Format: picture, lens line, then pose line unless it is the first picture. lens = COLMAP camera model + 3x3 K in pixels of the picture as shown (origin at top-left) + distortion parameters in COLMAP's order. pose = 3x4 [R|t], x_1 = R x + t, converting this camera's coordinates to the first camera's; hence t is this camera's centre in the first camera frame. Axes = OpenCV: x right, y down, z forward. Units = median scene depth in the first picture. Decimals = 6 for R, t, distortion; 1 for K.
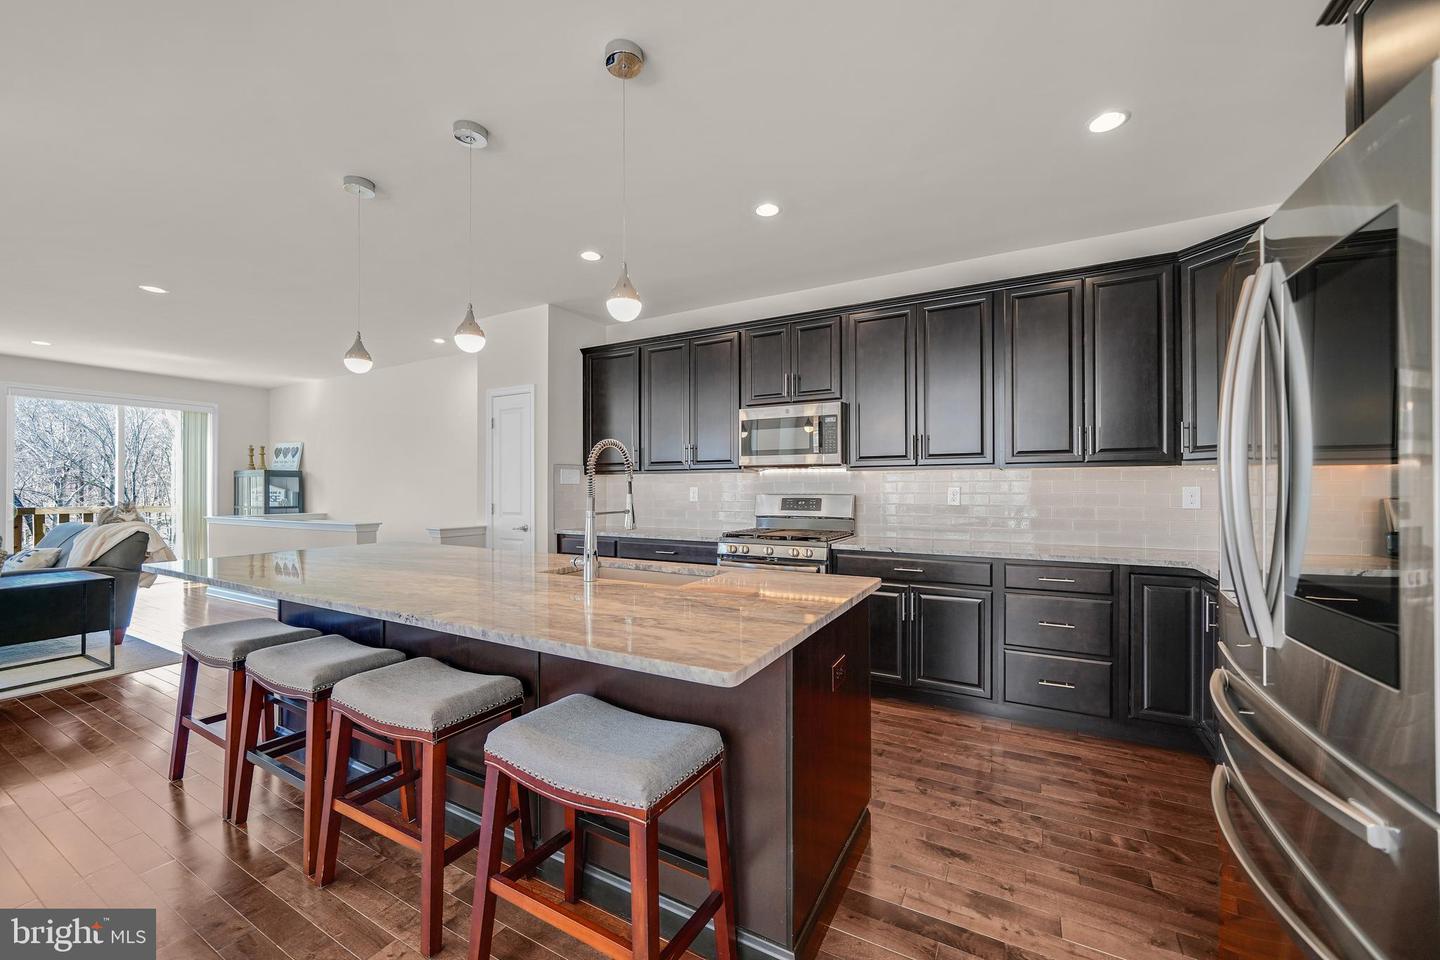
lens RADIAL K [[548.7, 0, 724.3], [0, 548.7, 486.5], [0, 0, 1]] dist [0.000071, -0.000078]
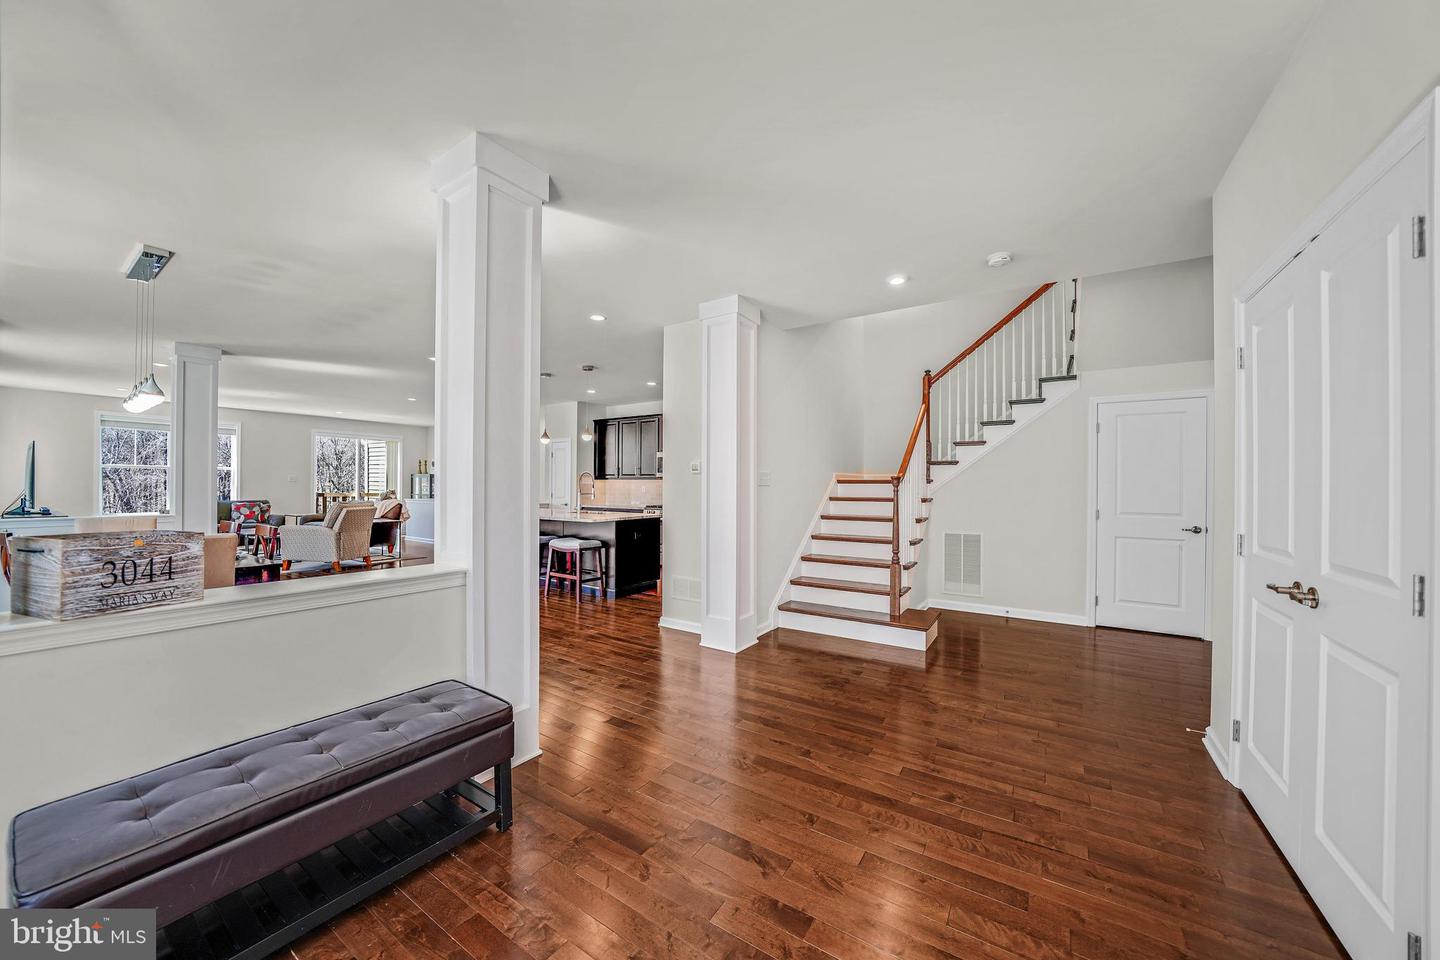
lens RADIAL K [[503.9, 0, 722.9], [0, 503.9, 485.3], [0, 0, 1]] dist [-0.021433, -0.000107]
pose [[0.997507, 0.009014, -0.069984, 0.432787], [-0.008863, 0.999958, 0.002469, -0.010302], [0.070004, -0.001842, 0.997545, -1.031012]]
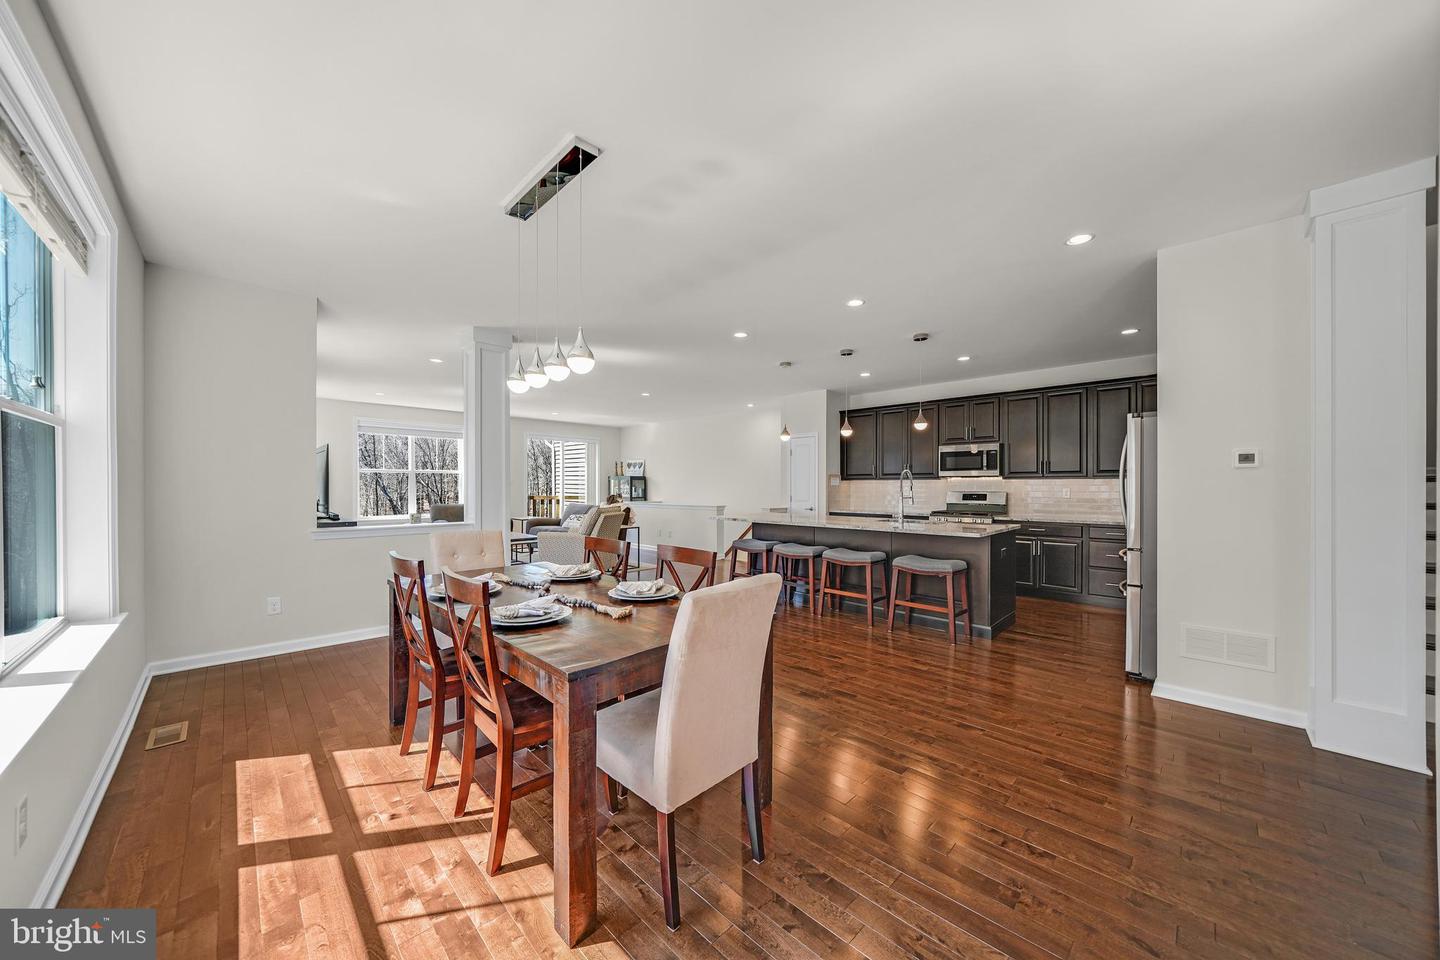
lens RADIAL K [[499.5, 0, 722.1], [0, 499.5, 486.9], [0, 0, 1]] dist [-0.020160, 0.000081]
pose [[0.961935, 0.003675, -0.273255, -0.211615], [-0.002255, 0.999982, 0.005513, -0.008661], [0.273270, -0.004687, 0.961926, -0.803426]]
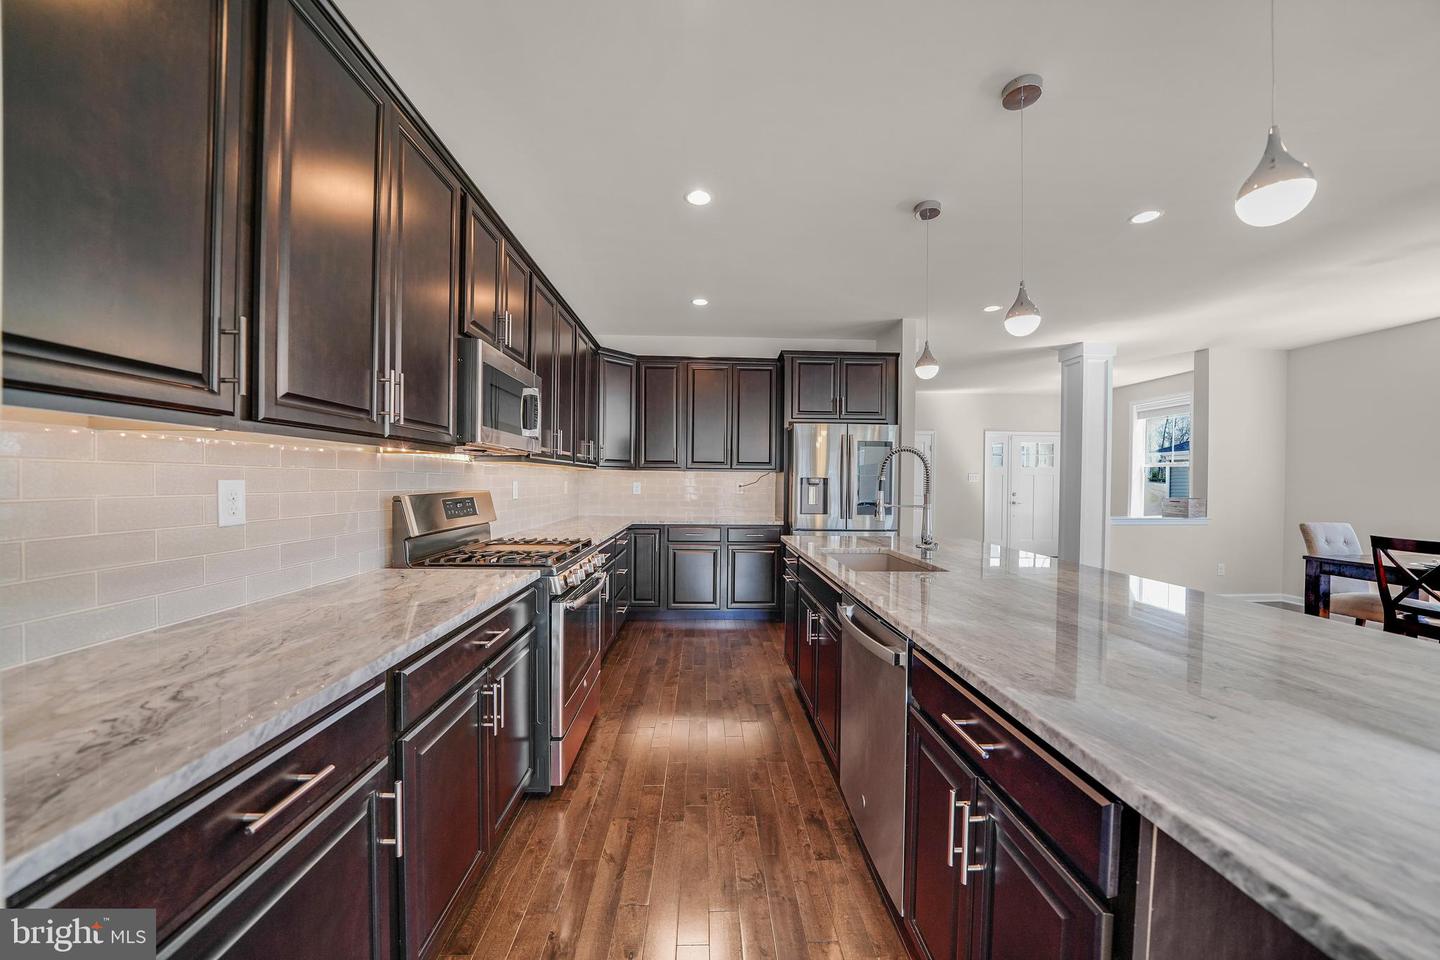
lens RADIAL K [[499.5, 0, 722.1], [0, 499.5, 486.9], [0, 0, 1]] dist [-0.020160, 0.000081]
pose [[-0.514762, -0.012484, 0.857242, -0.495747], [-0.011676, 0.999903, 0.007551, -0.000631], [-0.857254, -0.006122, -0.514858, 1.010839]]
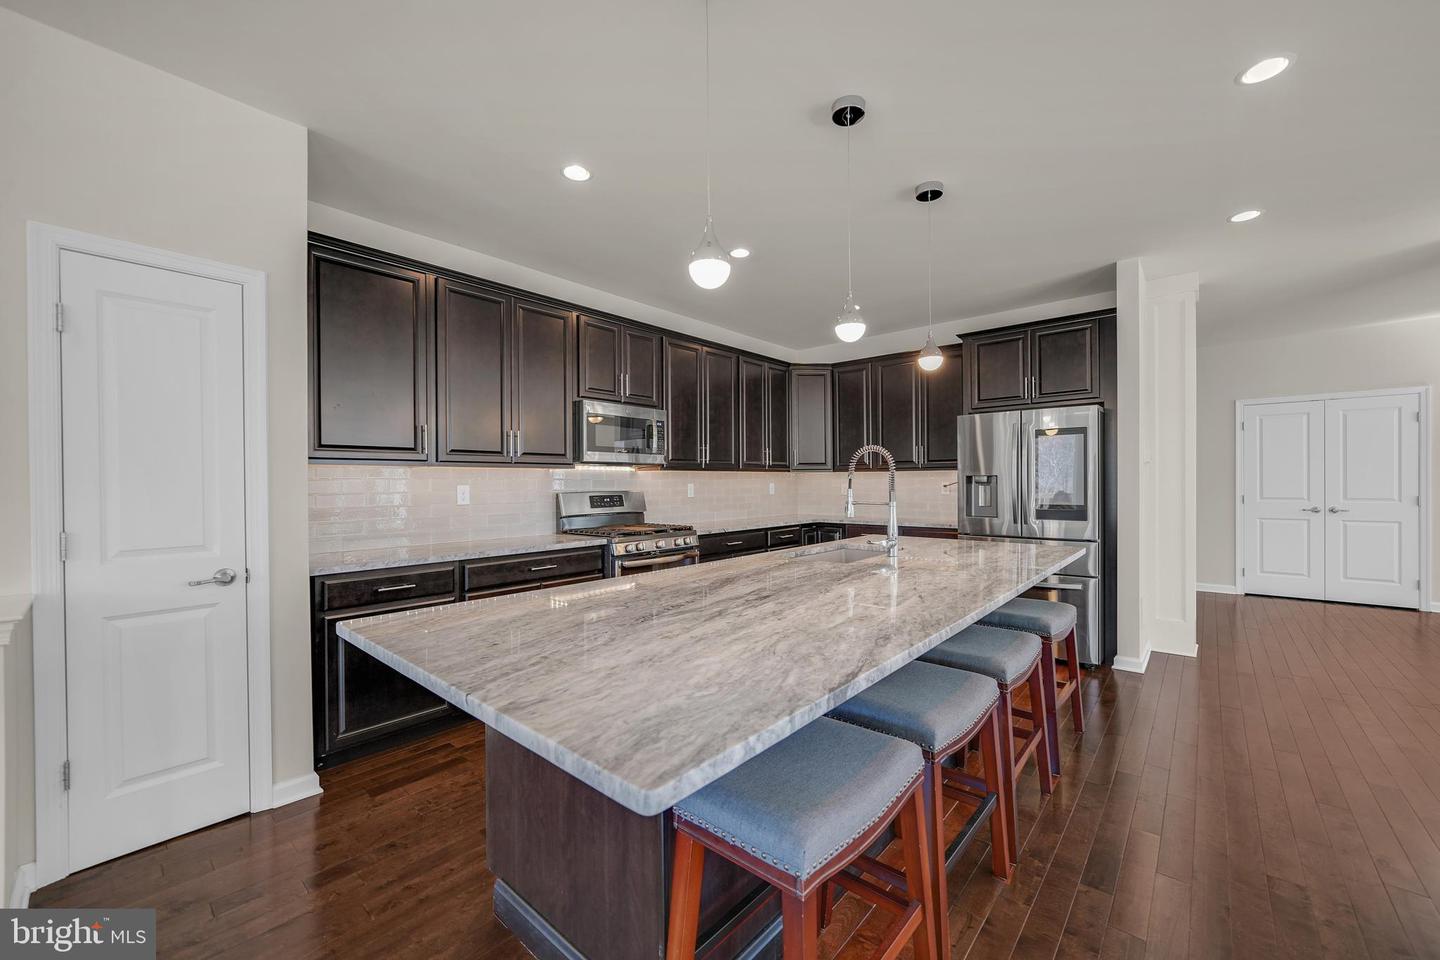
lens RADIAL K [[557.4, 0, 724.8], [0, 557.4, 484.0], [0, 0, 1]] dist [-0.006415, 0.000203]
pose [[0.211886, -0.004061, 0.977286, -0.802591], [0.003862, 0.999987, 0.003318, -0.002153], [-0.977287, 0.003071, 0.211899, 0.556306]]
